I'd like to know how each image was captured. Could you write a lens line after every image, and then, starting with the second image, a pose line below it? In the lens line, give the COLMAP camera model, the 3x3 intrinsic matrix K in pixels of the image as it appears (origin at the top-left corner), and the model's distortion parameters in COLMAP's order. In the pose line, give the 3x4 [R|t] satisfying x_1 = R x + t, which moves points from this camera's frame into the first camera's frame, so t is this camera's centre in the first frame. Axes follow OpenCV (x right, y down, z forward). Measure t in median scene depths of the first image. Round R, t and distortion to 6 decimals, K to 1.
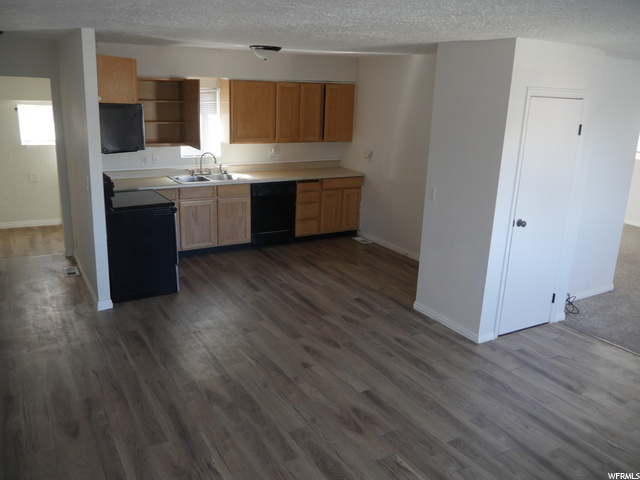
lens RADIAL K [[539.4, 0, 320.0], [0, 539.4, 240.0], [0, 0, 1]] dist [-0.031884, 0.007789]
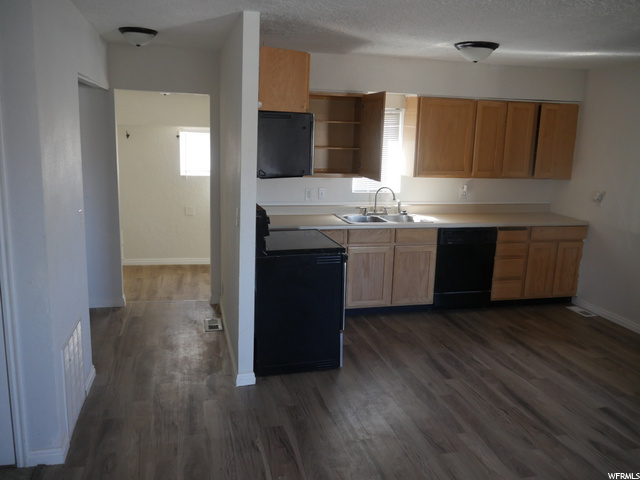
lens RADIAL K [[539.4, 0, 320.0], [0, 539.4, 240.0], [0, 0, 1]] dist [-0.031884, 0.007789]
pose [[0.959634, 0.049739, -0.276820, -0.082037], [-0.073375, 0.994429, -0.075683, -0.018233], [0.271513, 0.092940, 0.957937, 0.231716]]
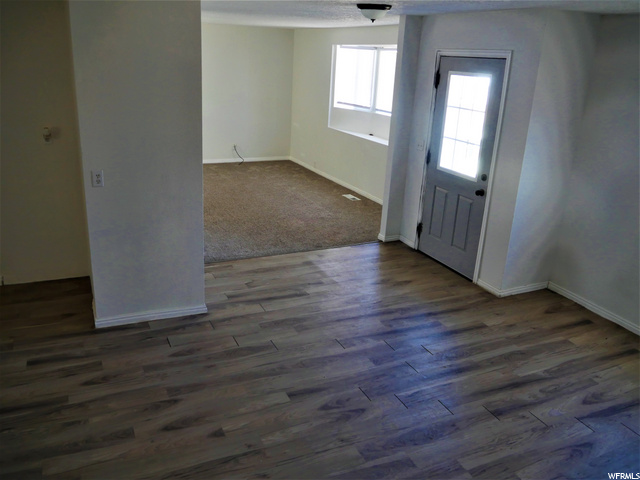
lens RADIAL K [[539.4, 0, 320.0], [0, 539.4, 240.0], [0, 0, 1]] dist [-0.031884, 0.007789]
pose [[0.101877, -0.358040, 0.928132, -0.394418], [0.219147, 0.918143, 0.330132, -0.148128], [-0.970358, 0.169765, 0.172001, 0.449884]]
